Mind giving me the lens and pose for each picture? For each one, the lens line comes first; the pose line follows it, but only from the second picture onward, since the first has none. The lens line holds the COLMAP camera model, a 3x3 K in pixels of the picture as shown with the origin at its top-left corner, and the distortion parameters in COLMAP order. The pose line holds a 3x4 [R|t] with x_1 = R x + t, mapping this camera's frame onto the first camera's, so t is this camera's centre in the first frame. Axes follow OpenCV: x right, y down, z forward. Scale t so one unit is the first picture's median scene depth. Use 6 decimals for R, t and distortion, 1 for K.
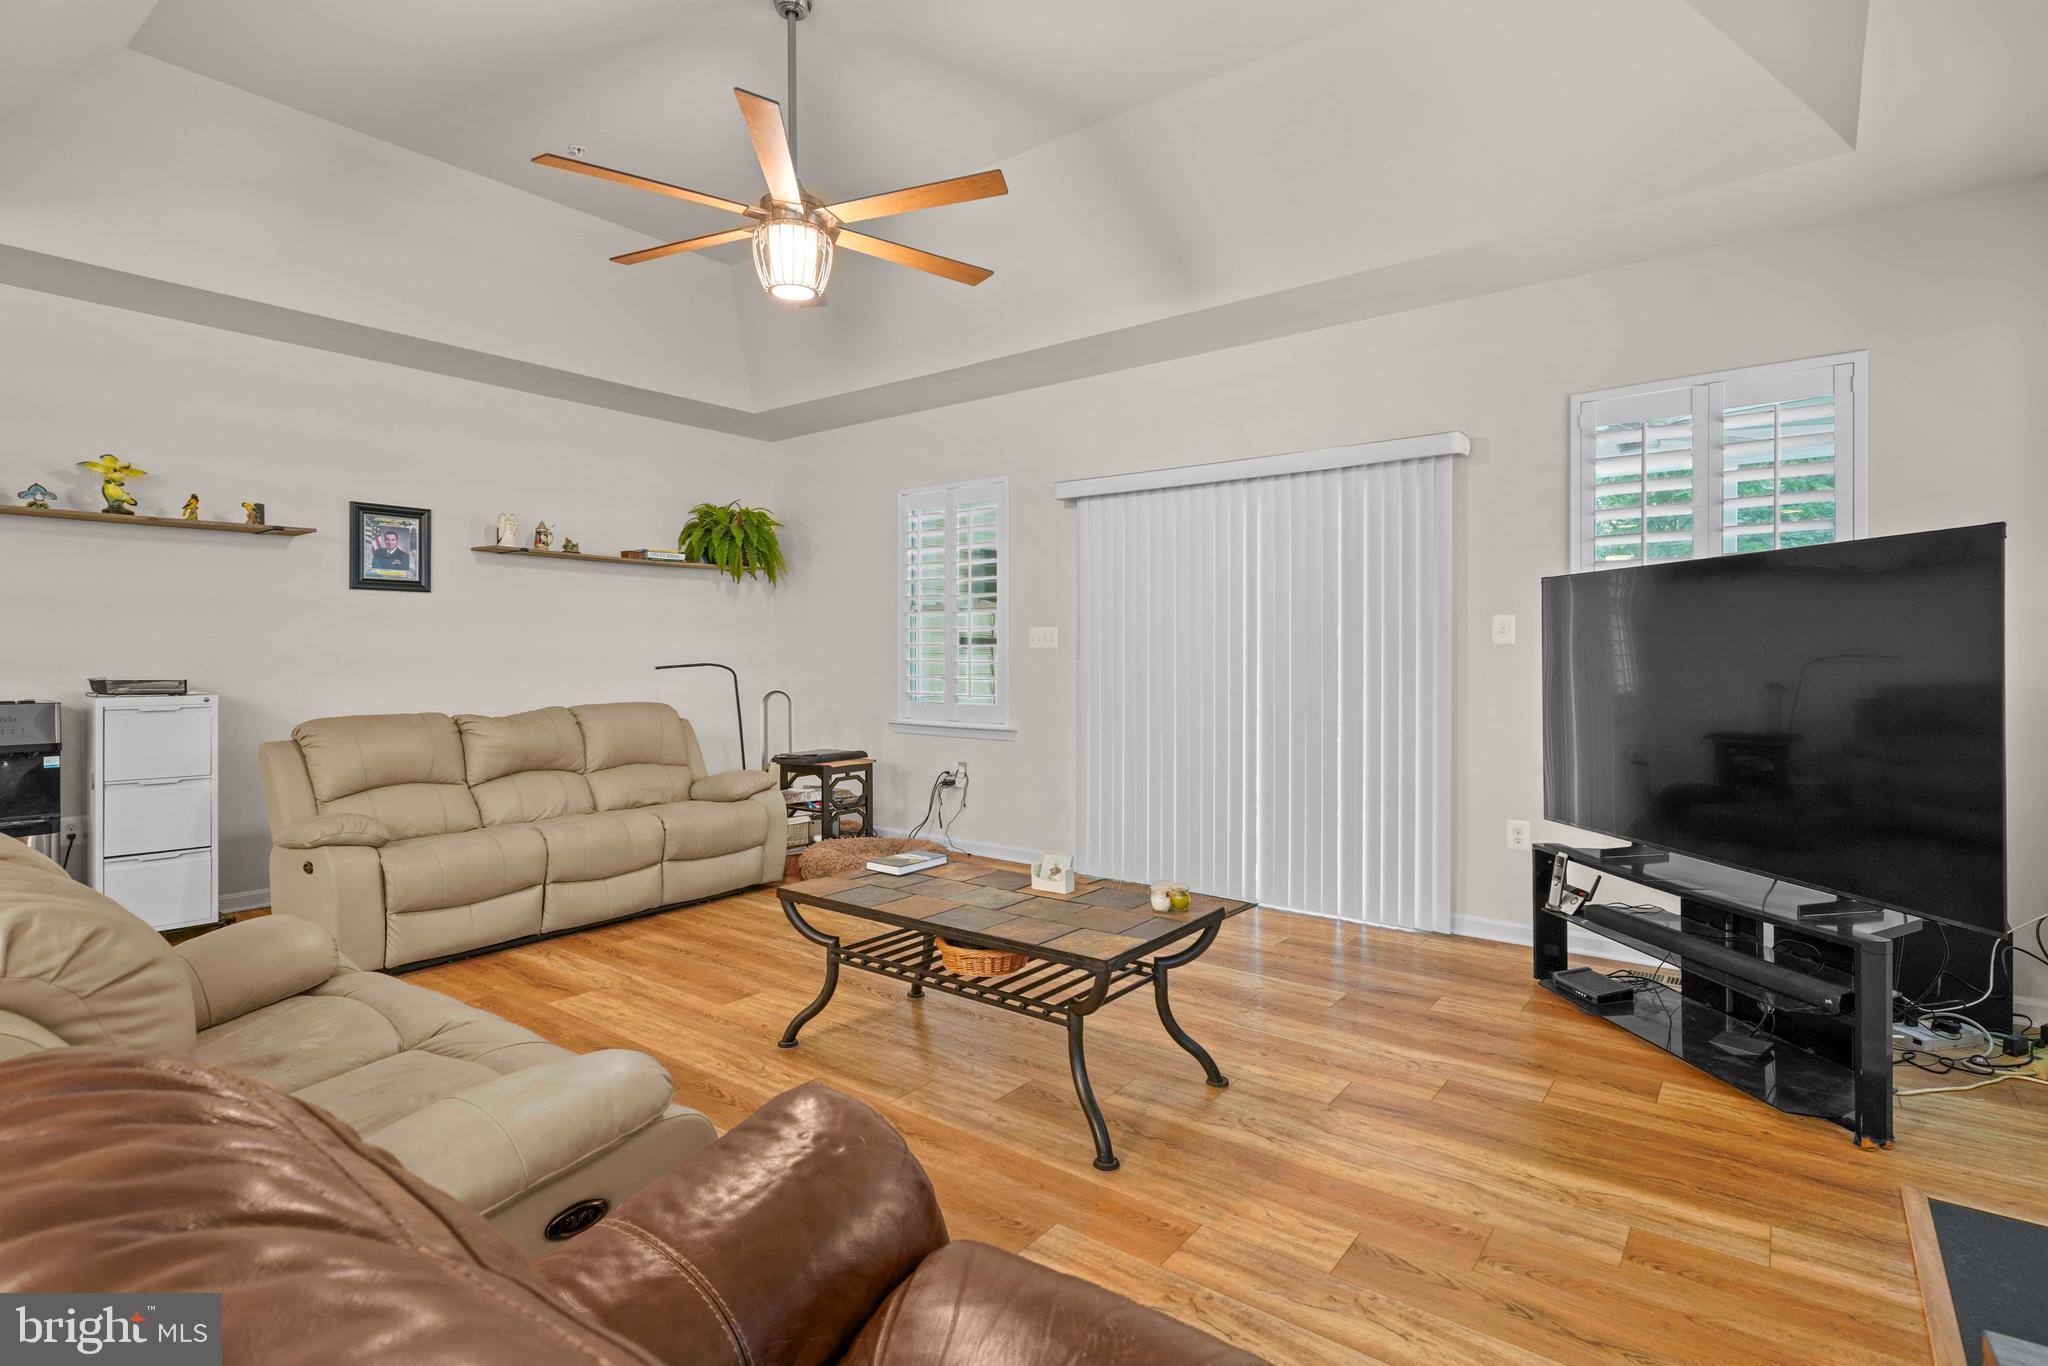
lens RADIAL K [[1005.3, 0, 1033.4], [0, 1005.3, 655.5], [0, 0, 1]] dist [0.003271, 0.000641]
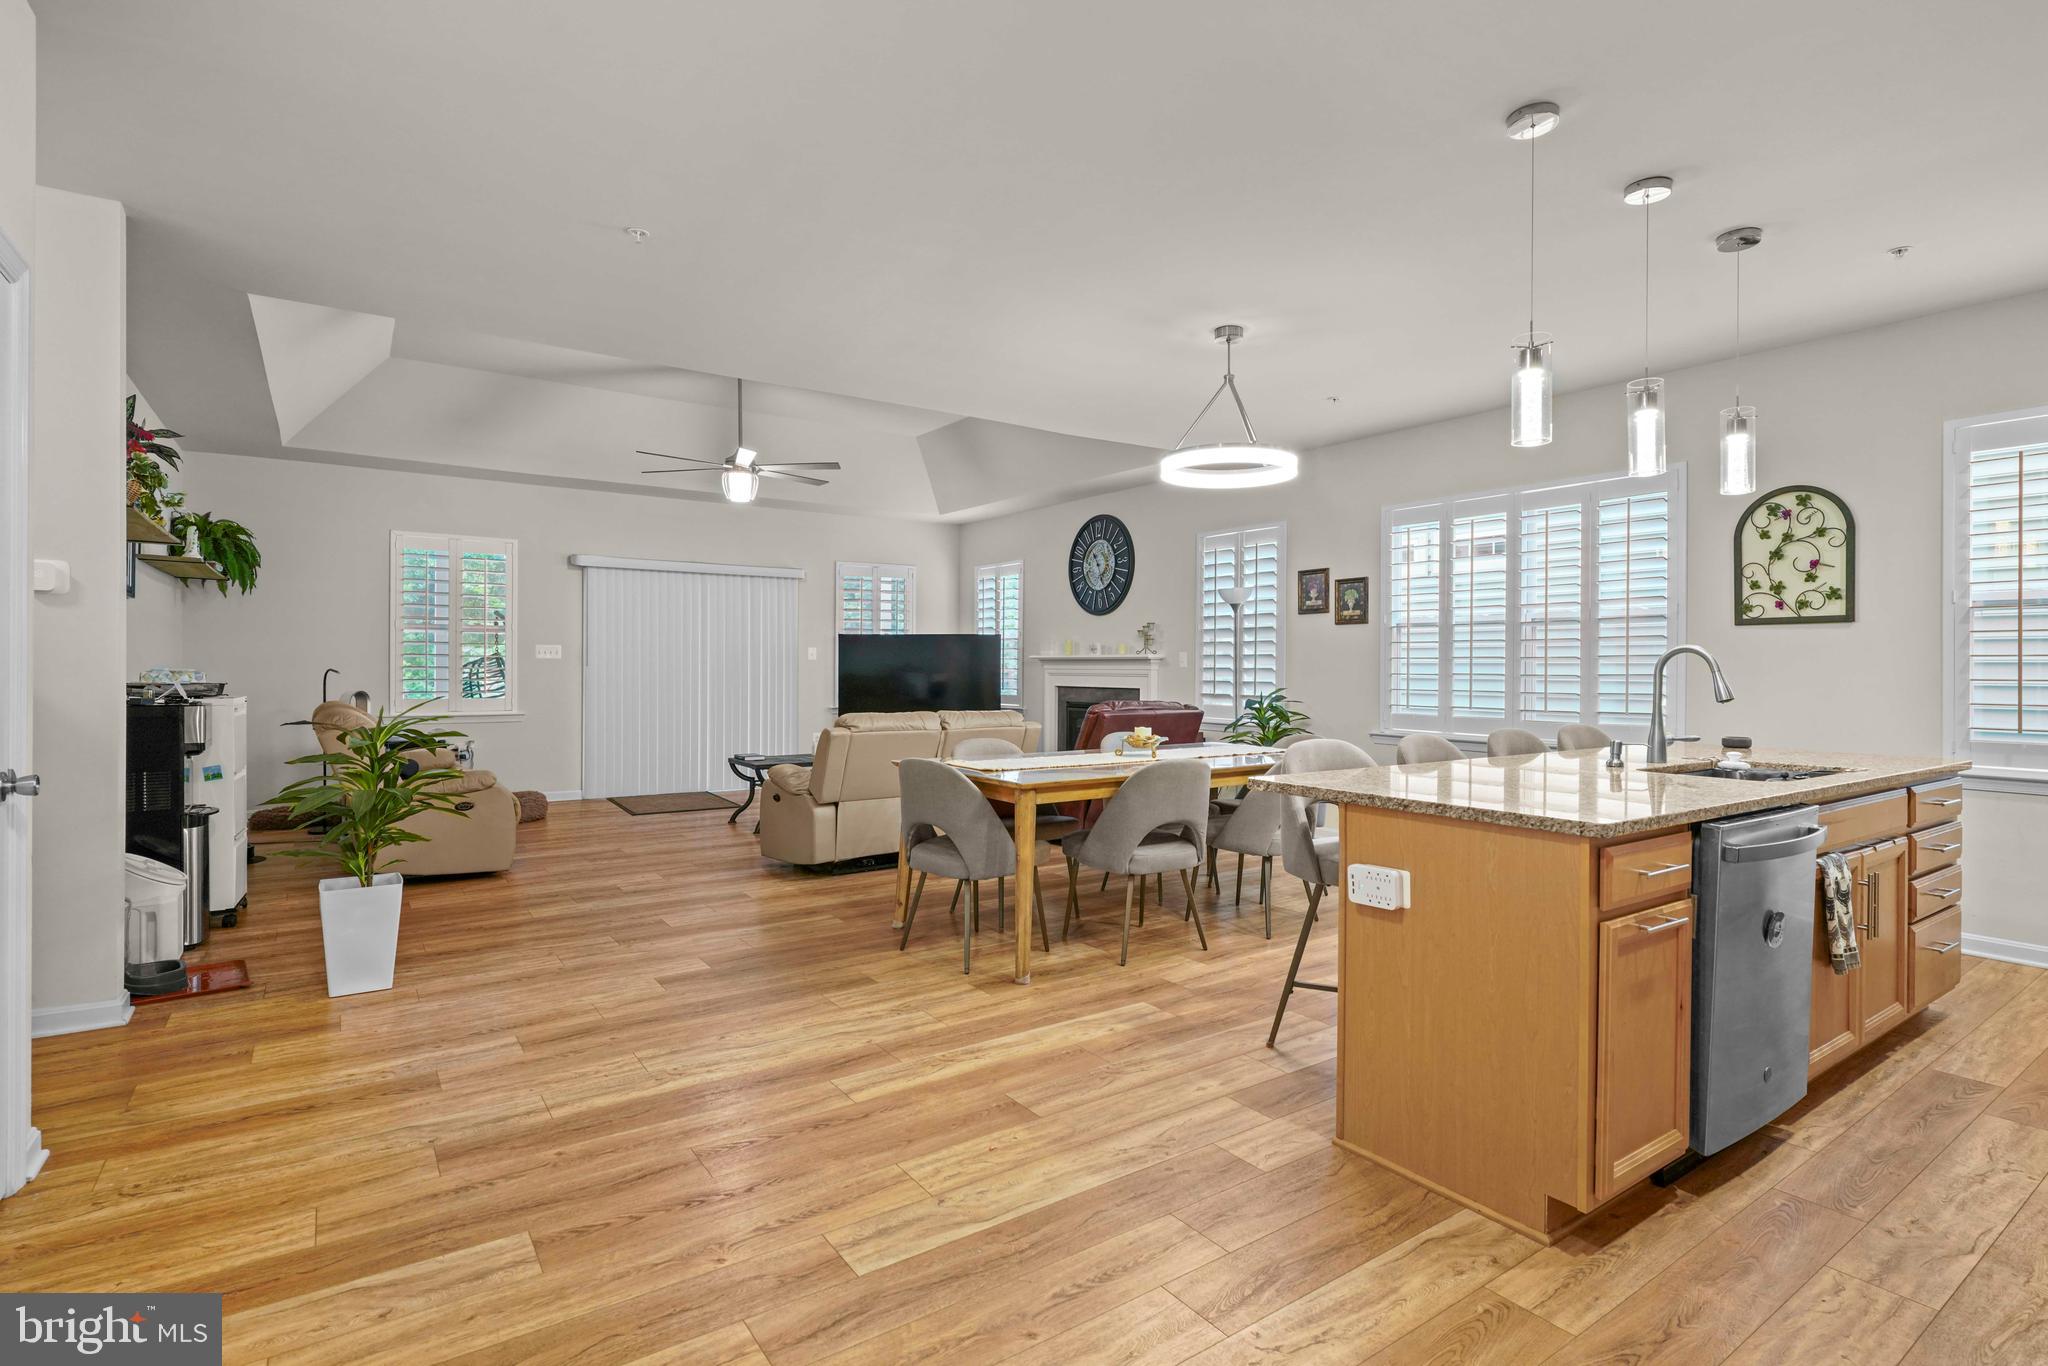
lens RADIAL K [[998.6, 0, 1027.3], [0, 998.6, 670.2], [0, 0, 1]] dist [-0.003507, -0.000570]
pose [[0.286555, -0.005470, 0.958048, -1.899057], [-0.005503, 0.999958, 0.007355, -0.007536], [-0.958048, -0.007379, 0.286512, -0.202351]]
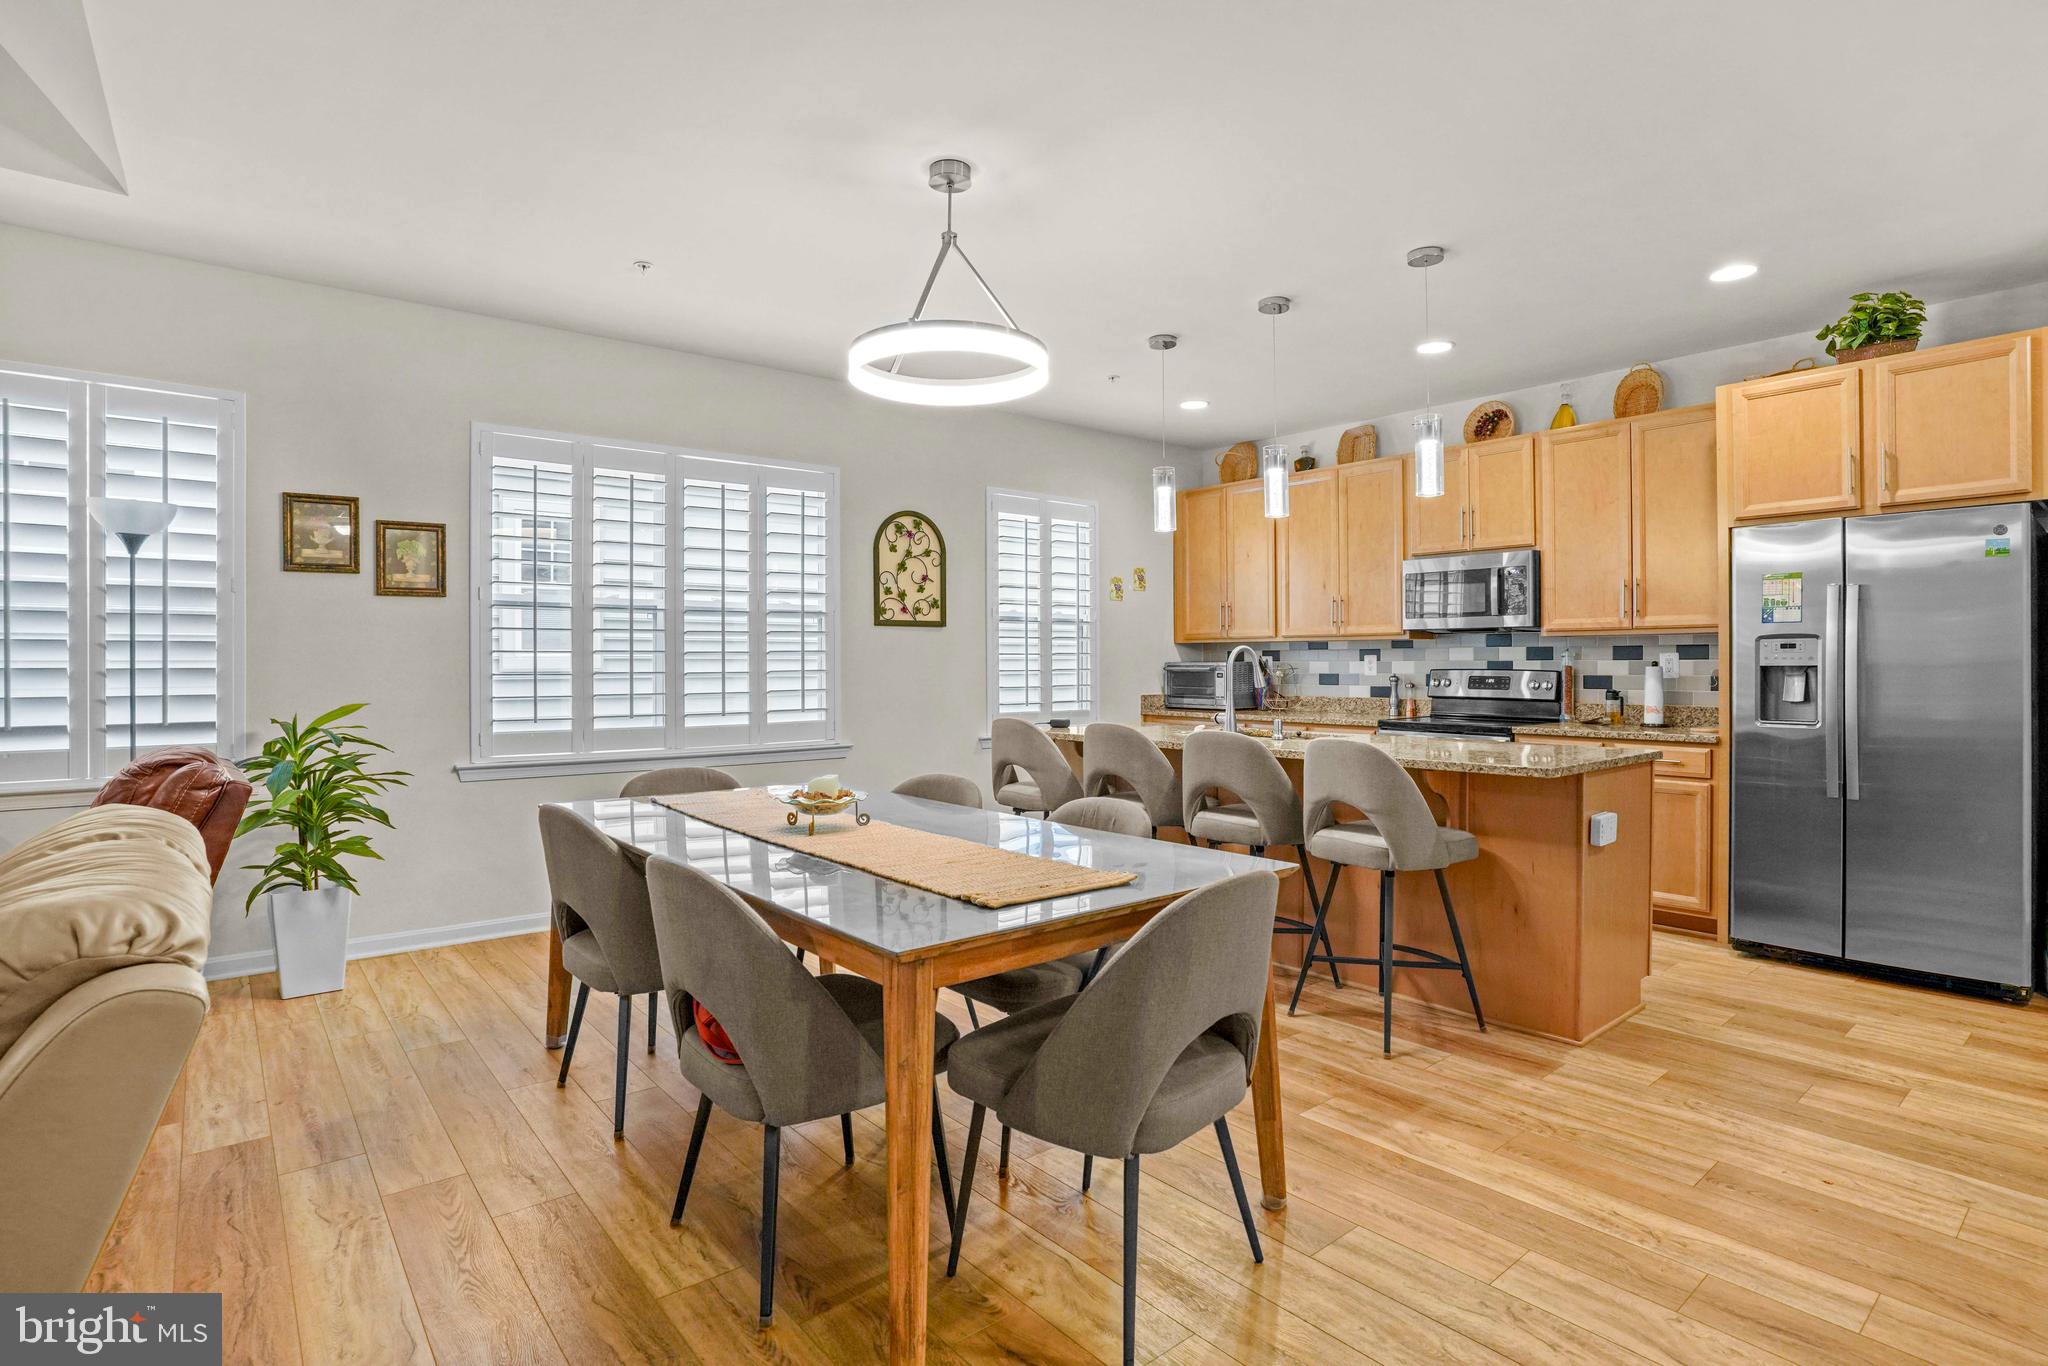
lens RADIAL K [[1019.5, 0, 1034.1], [0, 1019.5, 668.3], [0, 0, 1]] dist [-0.074616, 0.032885]
pose [[-0.978754, -0.002122, 0.205028, -0.897240], [-0.001486, 0.999994, 0.003256, -0.003778], [-0.205034, 0.002882, -0.978751, 0.715706]]
